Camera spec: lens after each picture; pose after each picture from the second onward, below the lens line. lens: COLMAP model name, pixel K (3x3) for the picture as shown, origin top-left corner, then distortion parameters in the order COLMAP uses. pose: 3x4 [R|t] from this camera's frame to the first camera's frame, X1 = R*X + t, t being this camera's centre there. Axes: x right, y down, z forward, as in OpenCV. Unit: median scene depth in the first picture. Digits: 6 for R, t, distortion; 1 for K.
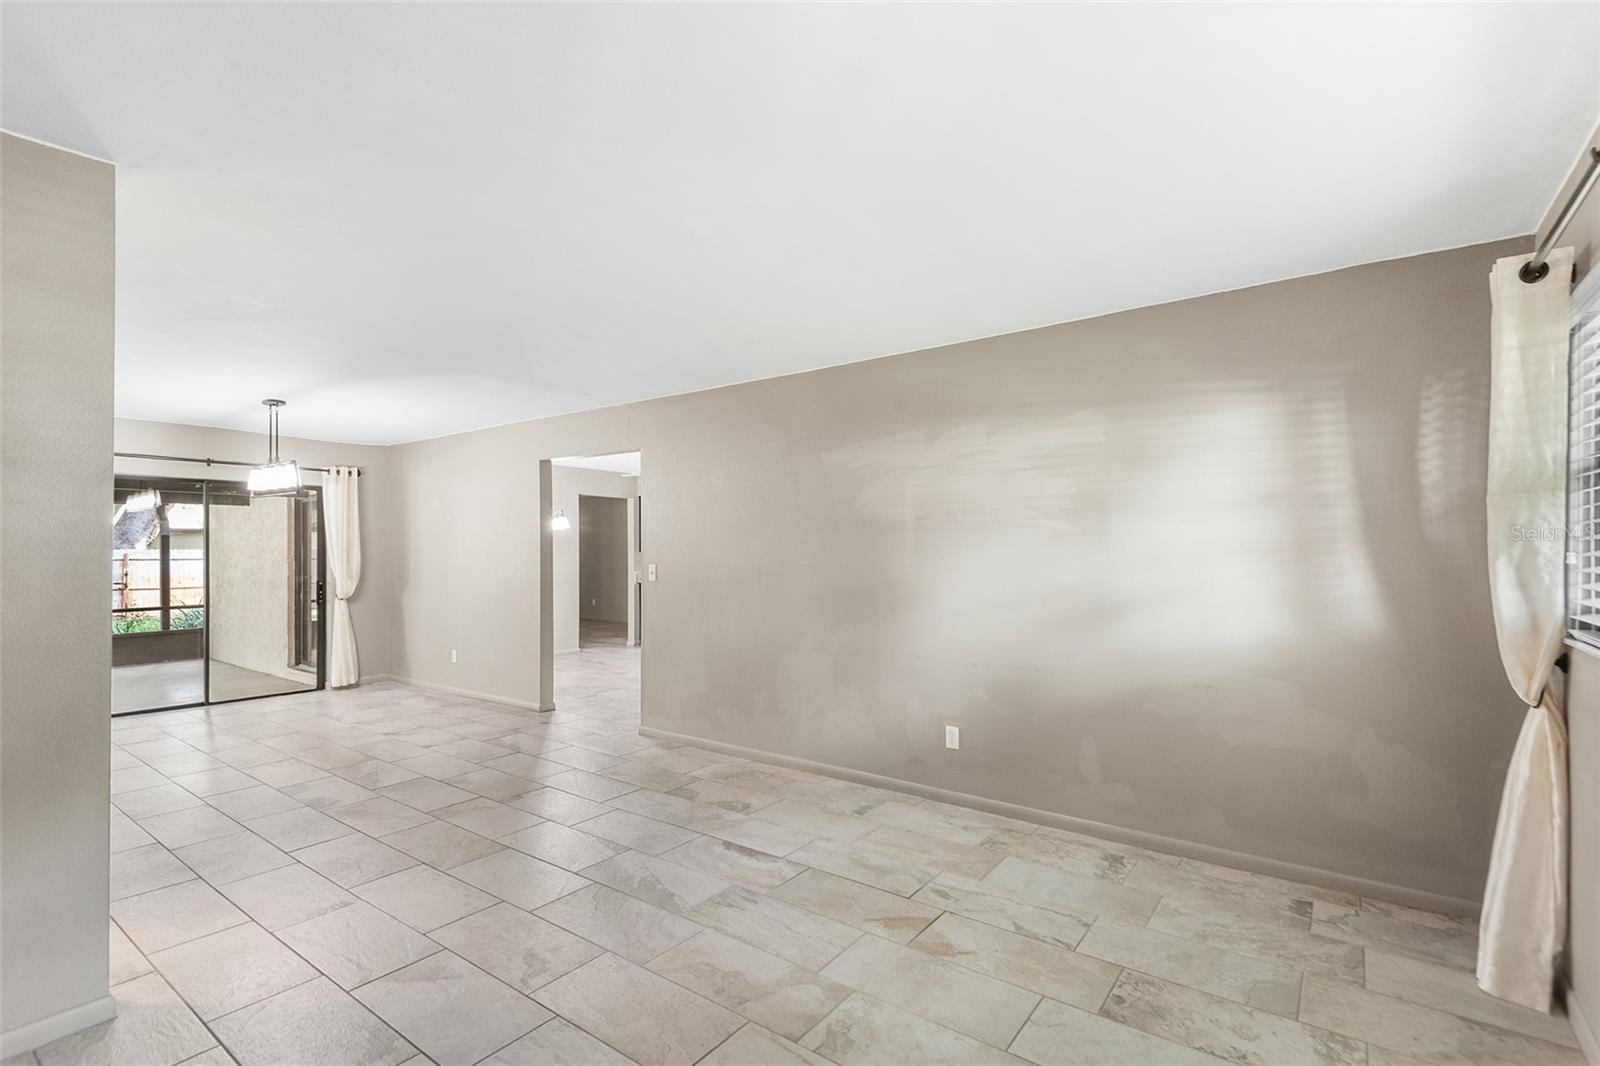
lens RADIAL K [[749.5, 0, 794.9], [0, 749.5, 552.0], [0, 0, 1]] dist [0.003103, 0.000178]
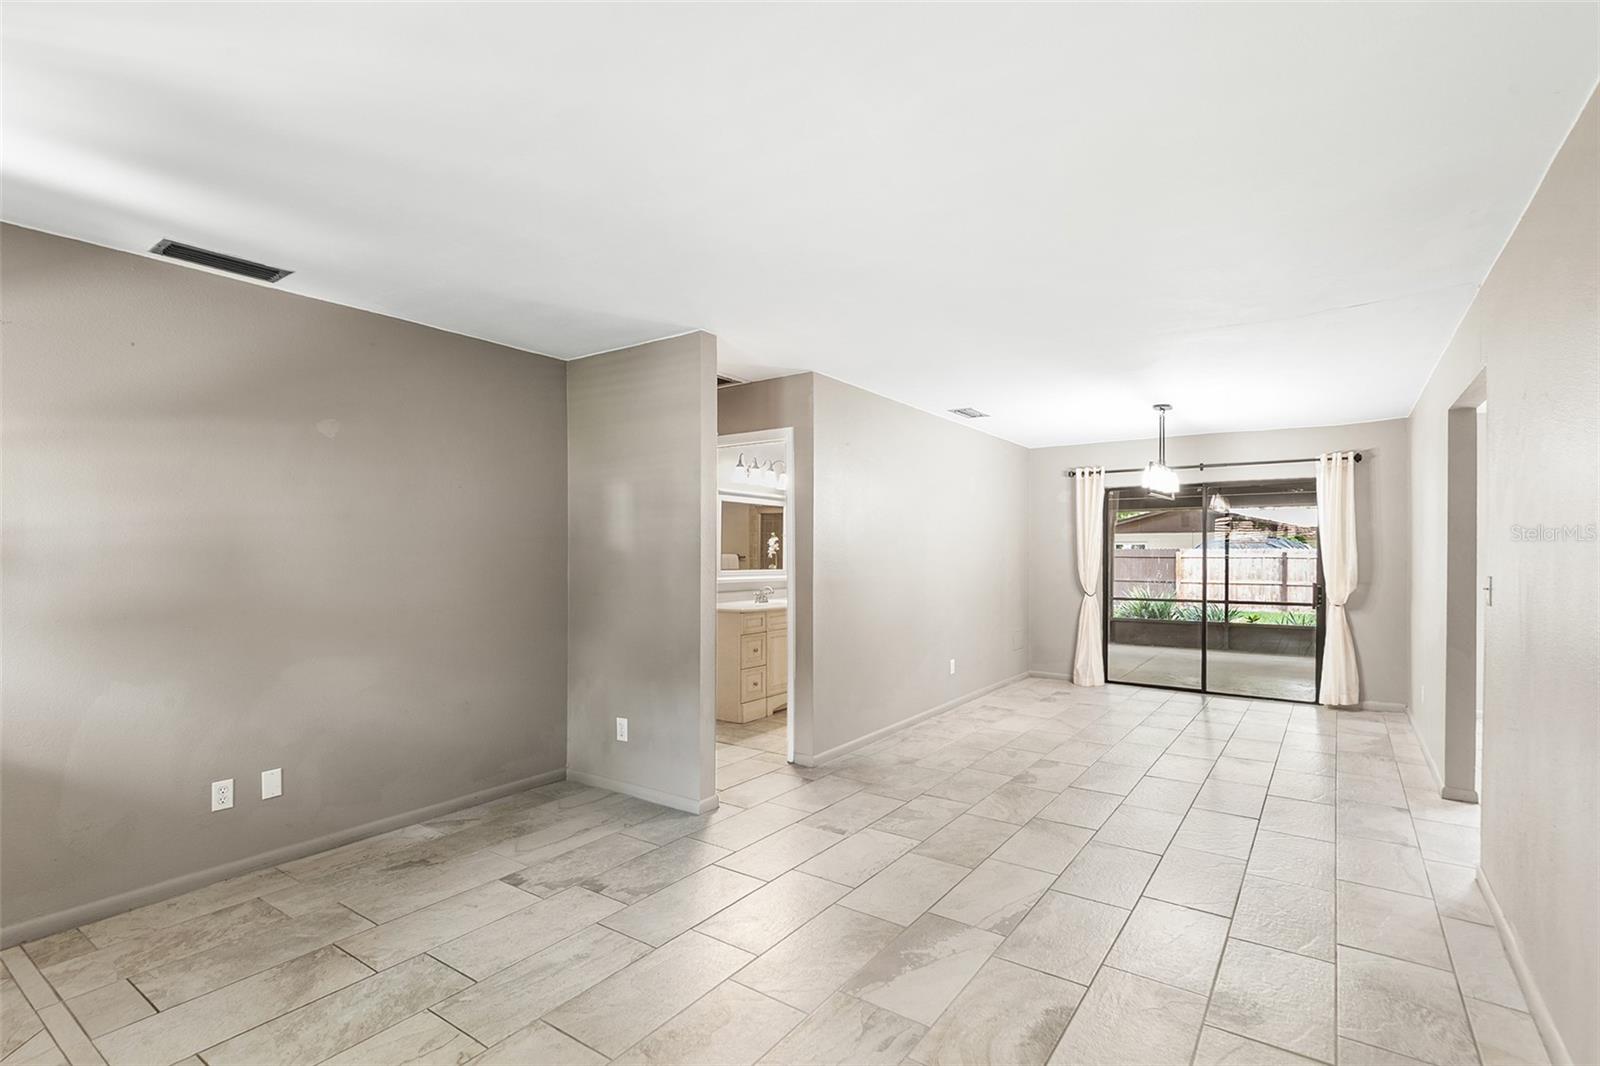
lens RADIAL K [[749.5, 0, 794.9], [0, 749.5, 552.0], [0, 0, 1]] dist [0.003103, 0.000178]
pose [[0.020910, 0.001613, -0.999780, 0.279010], [-0.001001, 0.999998, 0.001593, 0.000645], [0.999781, 0.000967, 0.020911, 0.391089]]
